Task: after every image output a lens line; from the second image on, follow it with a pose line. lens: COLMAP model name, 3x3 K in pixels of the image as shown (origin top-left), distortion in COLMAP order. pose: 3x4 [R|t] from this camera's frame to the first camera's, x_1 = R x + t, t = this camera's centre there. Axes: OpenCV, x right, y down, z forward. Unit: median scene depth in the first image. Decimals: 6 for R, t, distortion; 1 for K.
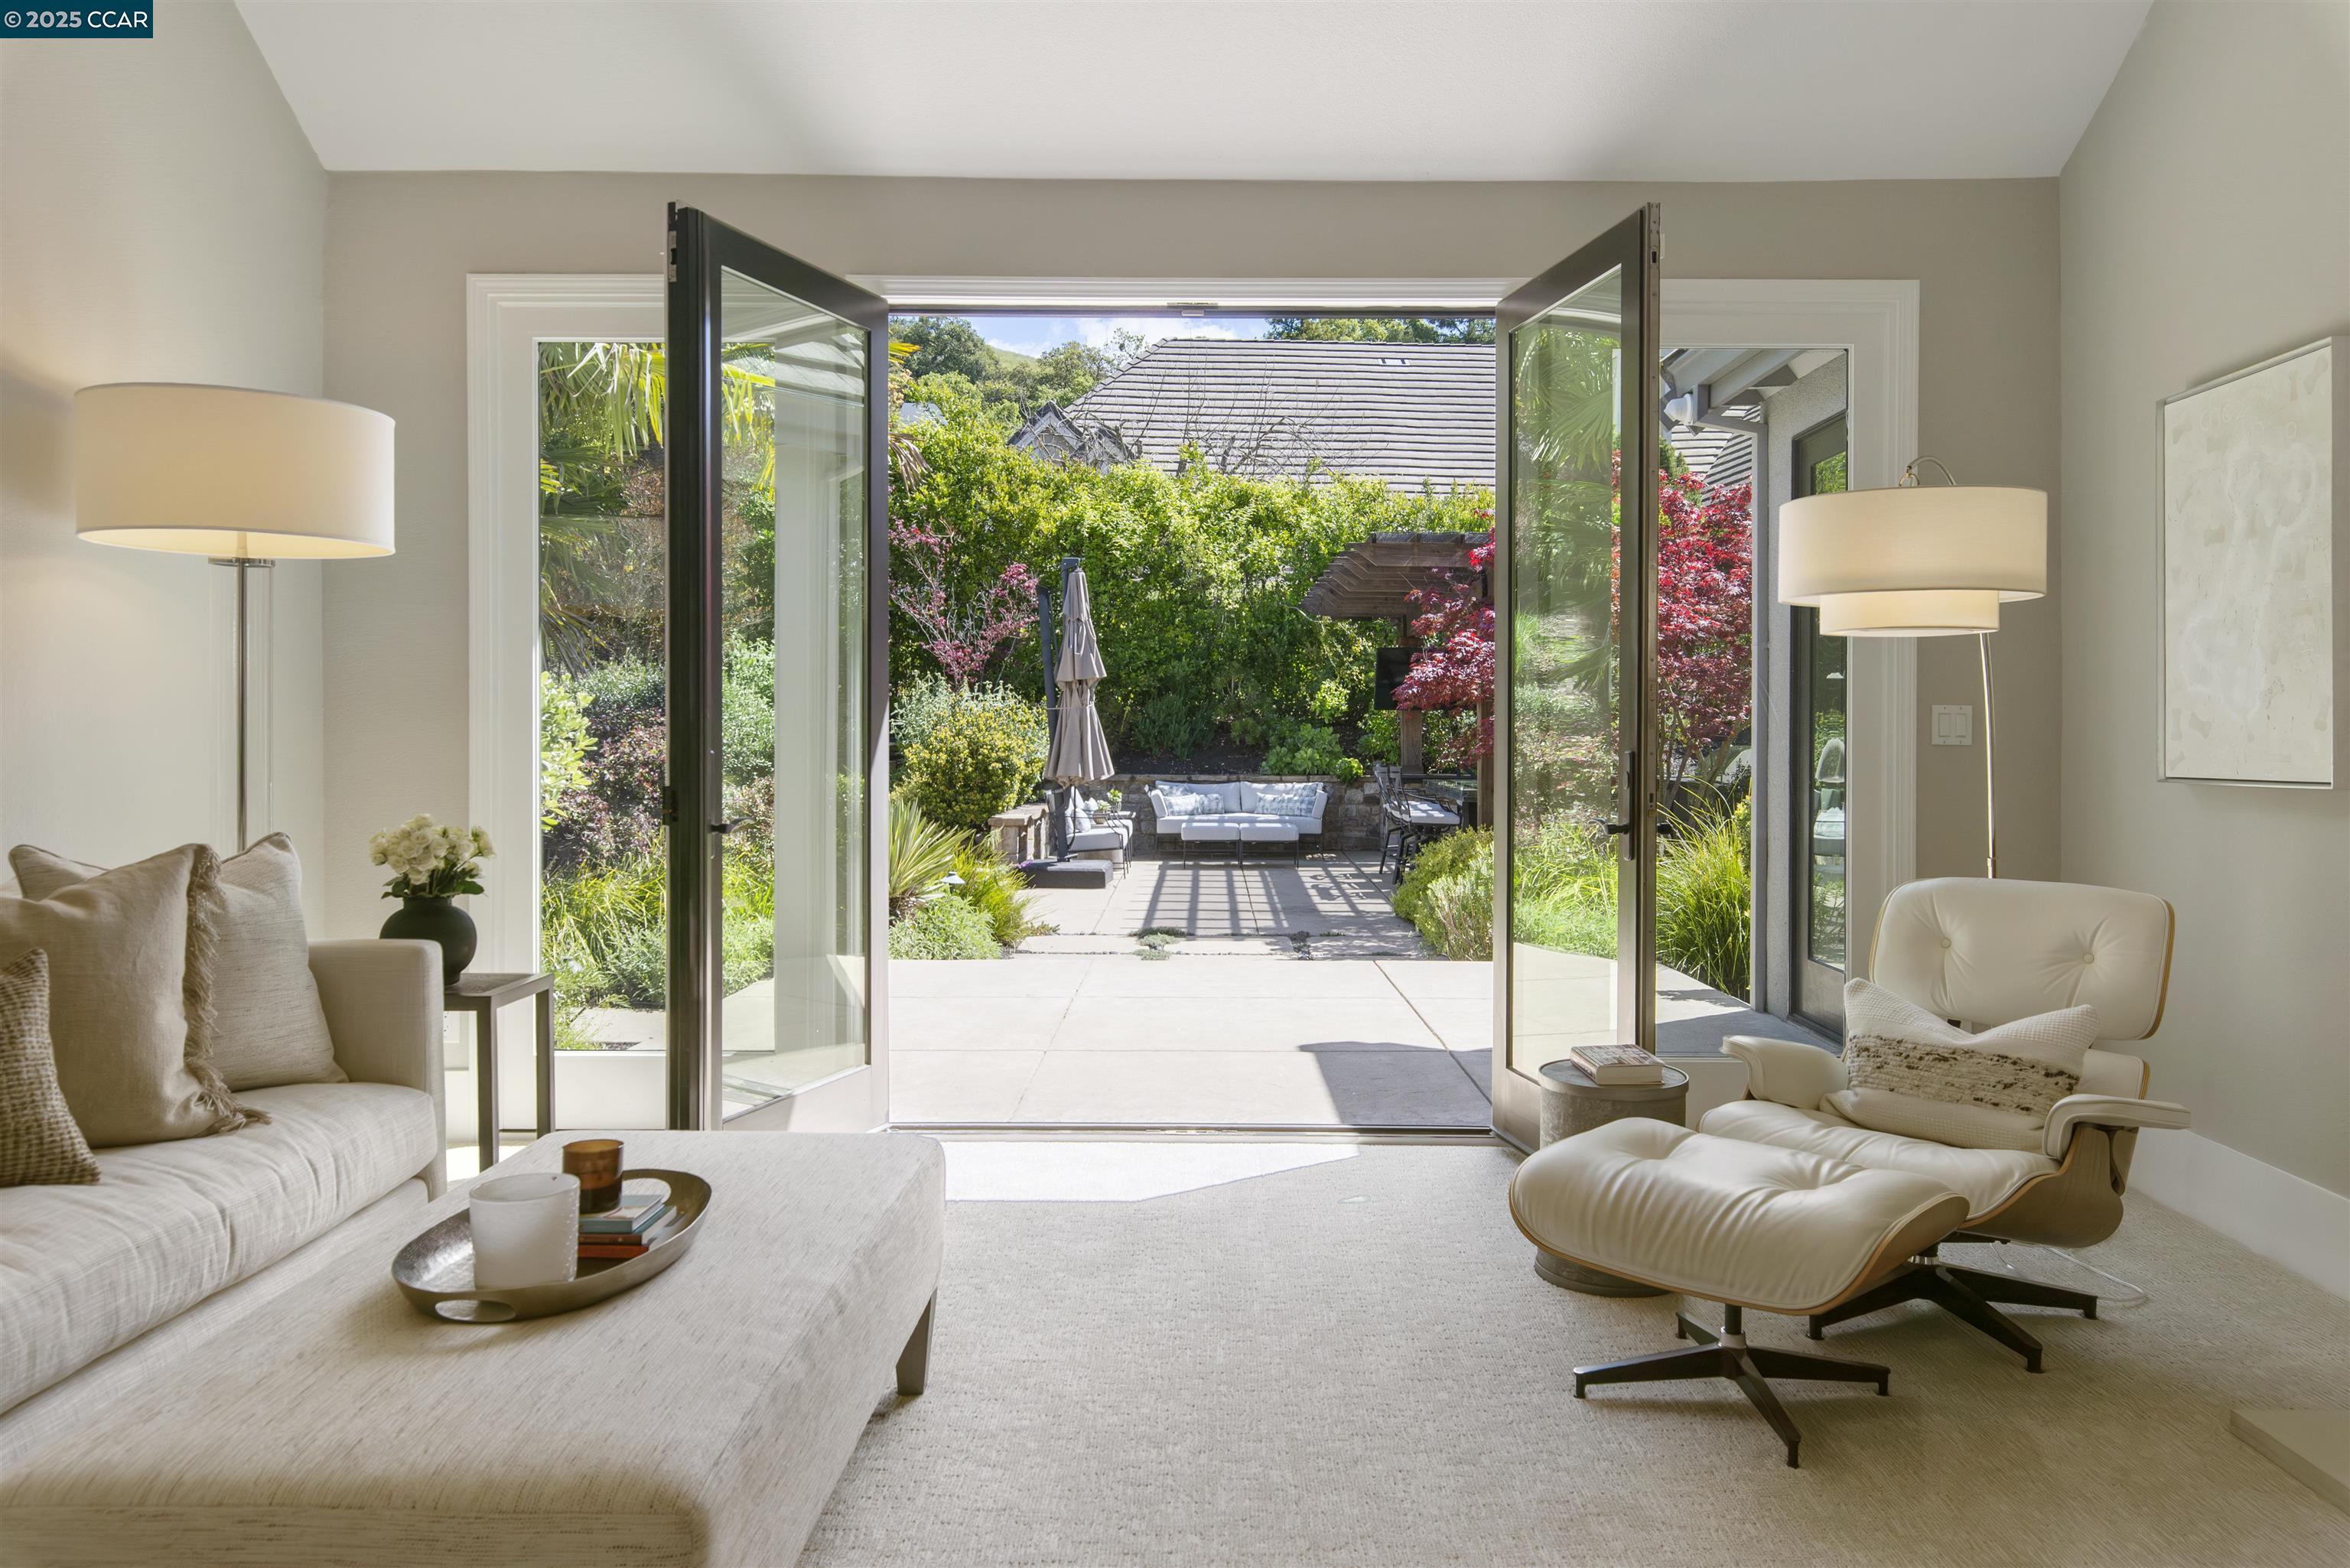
lens RADIAL K [[1627.6, 0, 1212.3], [0, 1627.6, 741.9], [0, 0, 1]] dist [0.008788, -0.002061]
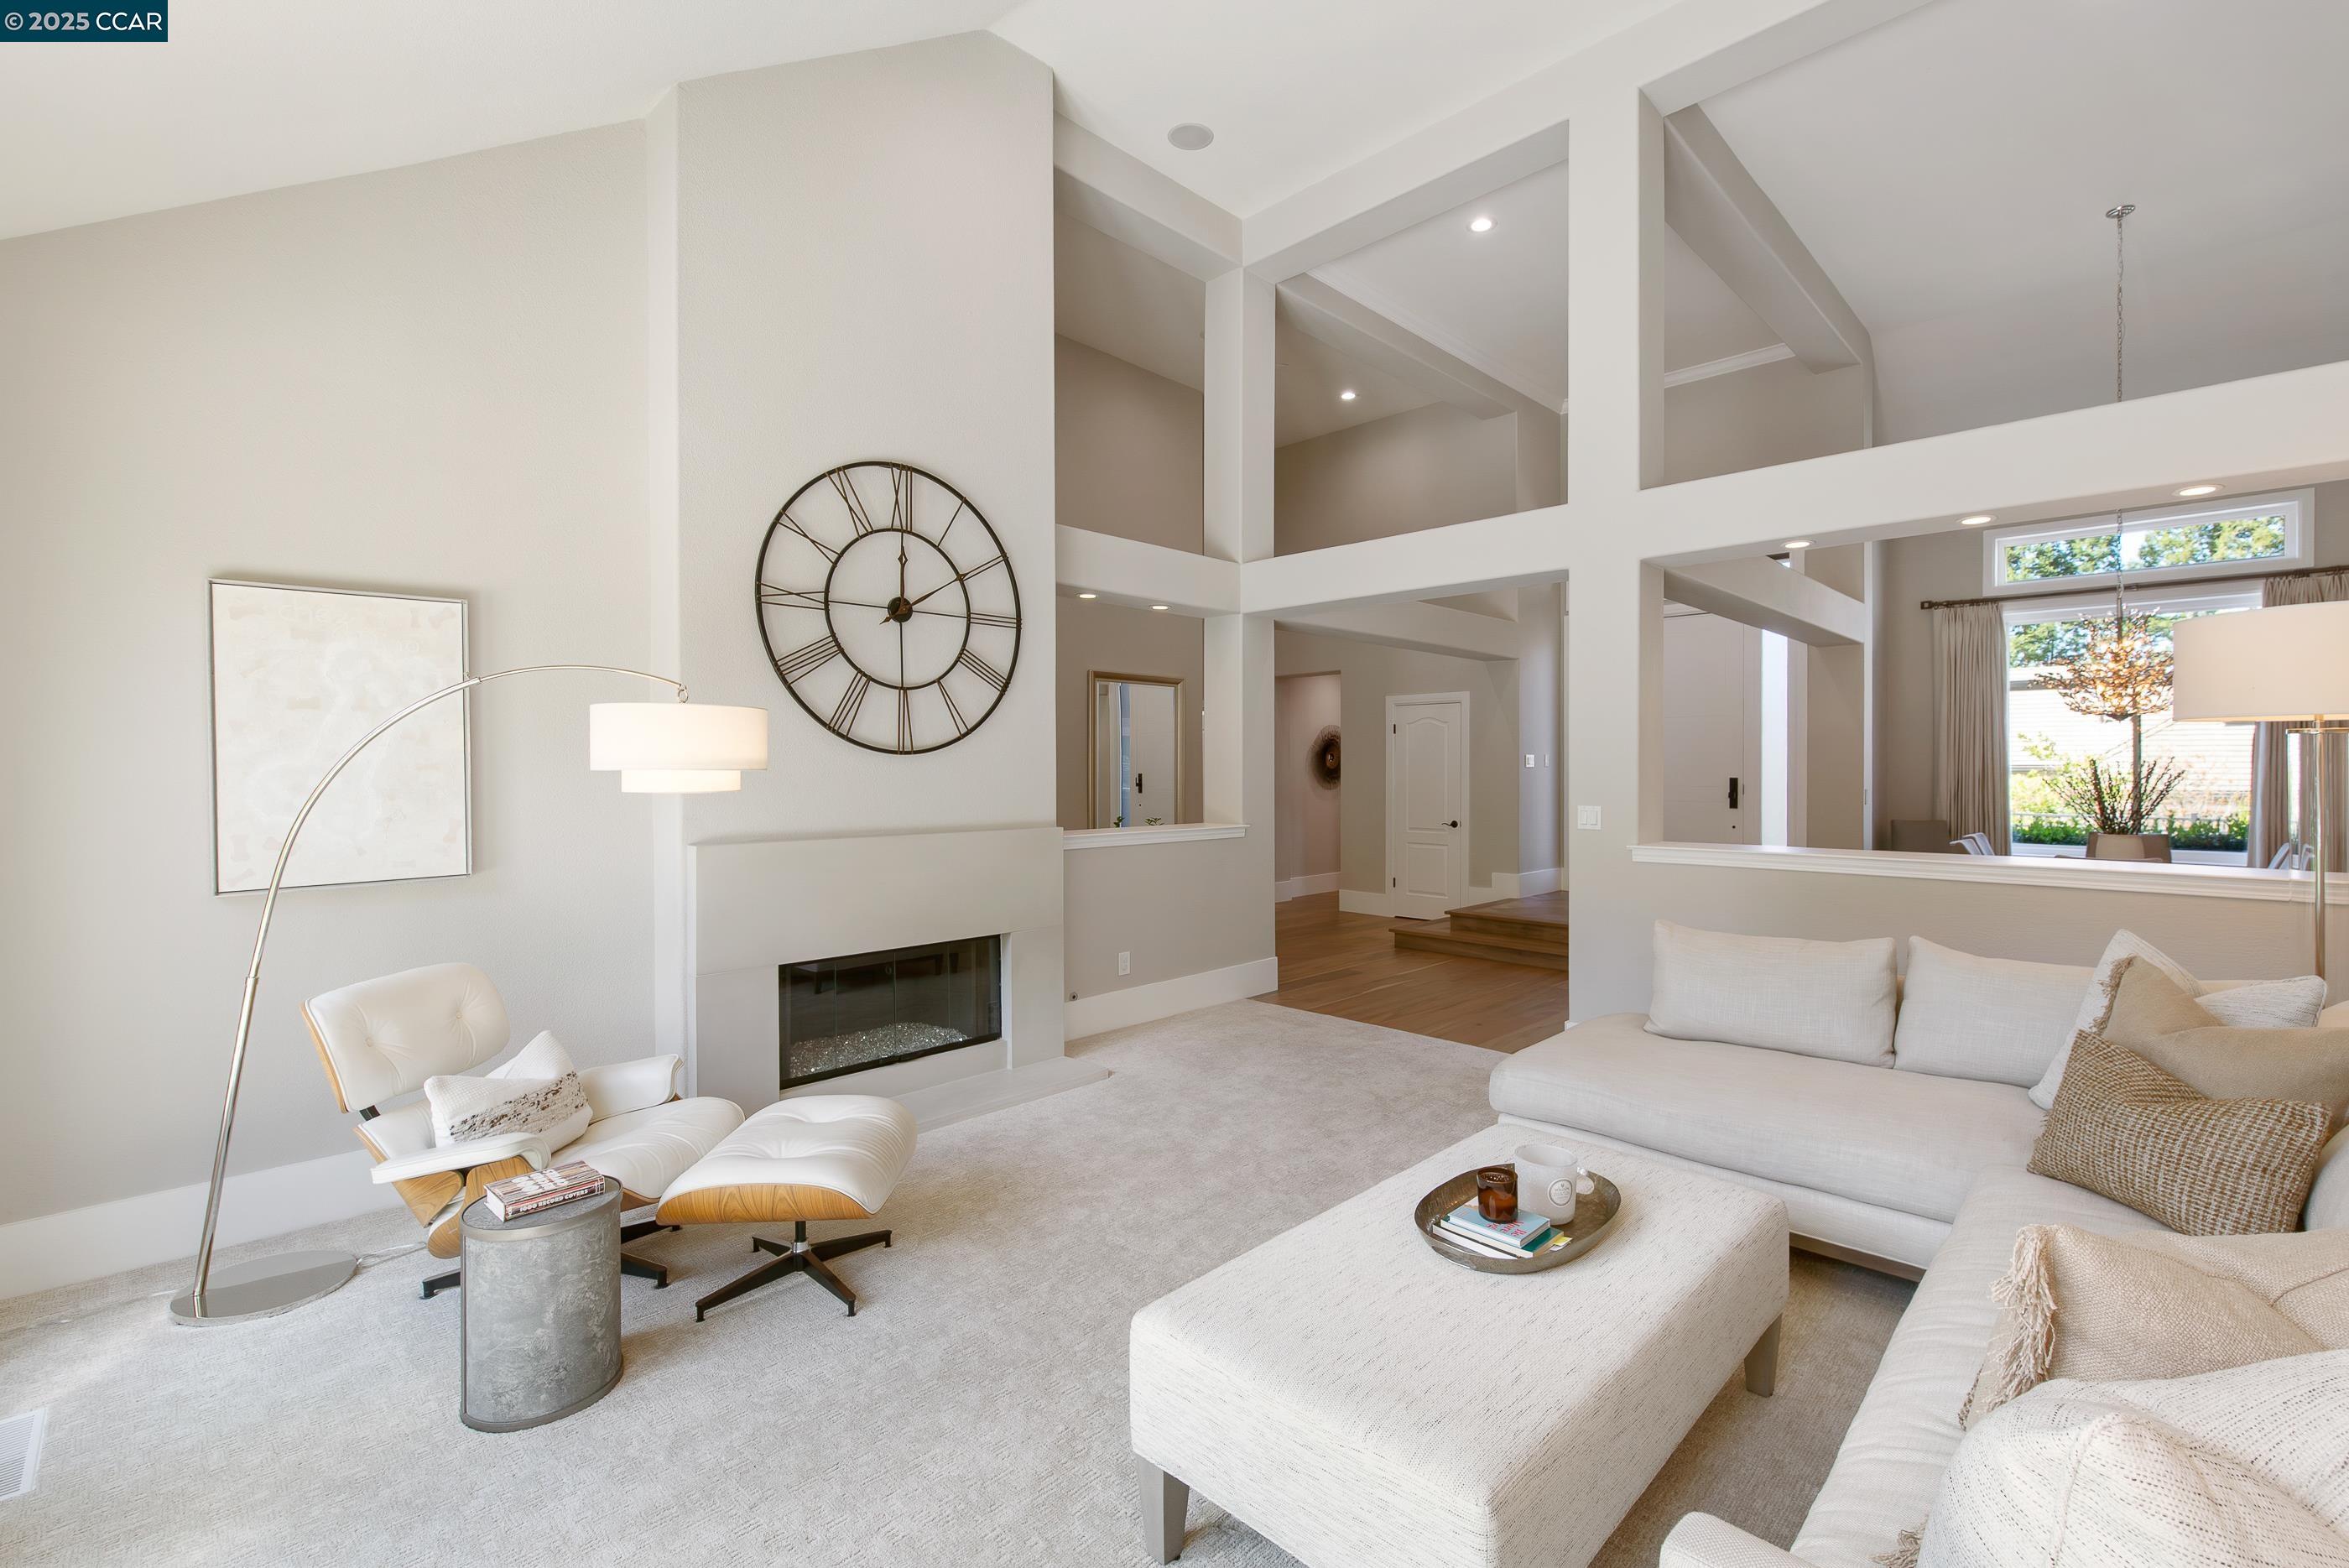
lens RADIAL K [[1035.0, 0, 1203.0], [0, 1035.0, 774.8], [0, 0, 1]] dist [0.001925, 0.000283]
pose [[-0.724098, -0.007452, 0.689656, -0.409431], [0.005217, 0.999854, 0.016281, -0.064466], [-0.689677, 0.015387, -0.723954, 0.910253]]
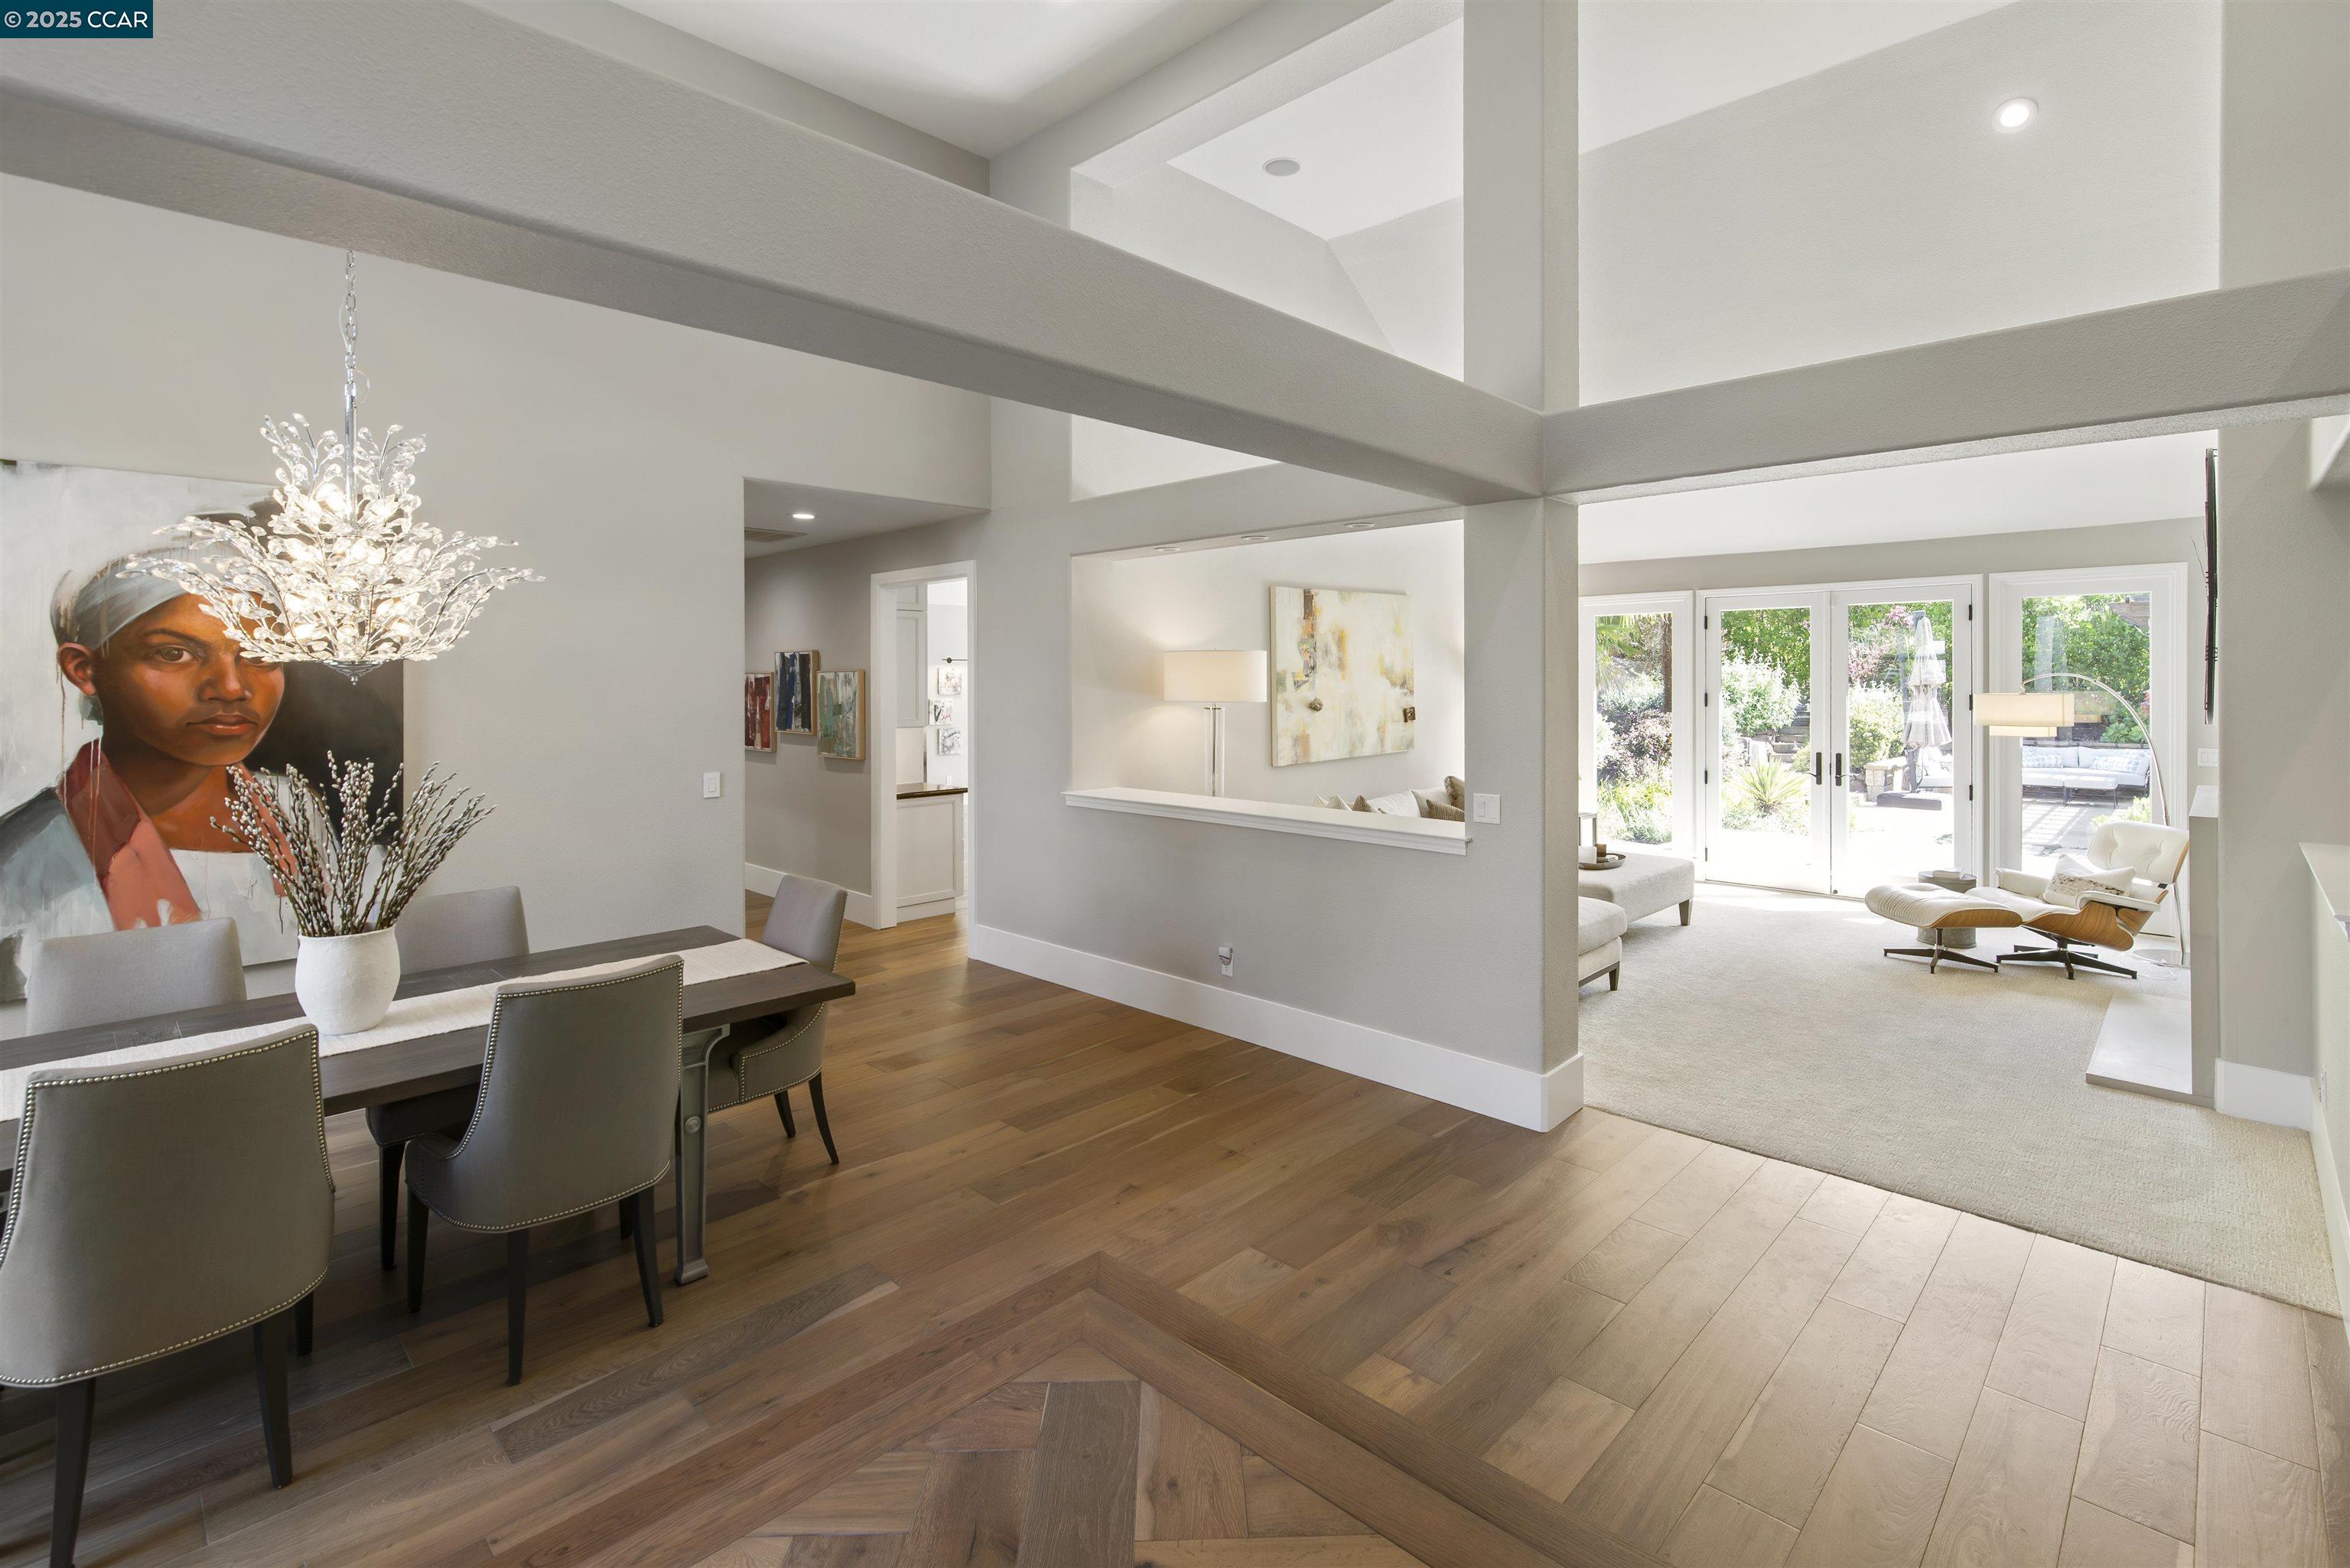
lens RADIAL K [[1069.5, 0, 1195.8], [0, 1069.5, 679.1], [0, 0, 1]] dist [0.000726, 0.000942]
pose [[0.721949, -0.007145, -0.691909, 0.463144], [-0.001870, 0.999923, -0.012276, -0.097342], [0.691944, 0.010157, 0.721880, -1.036615]]
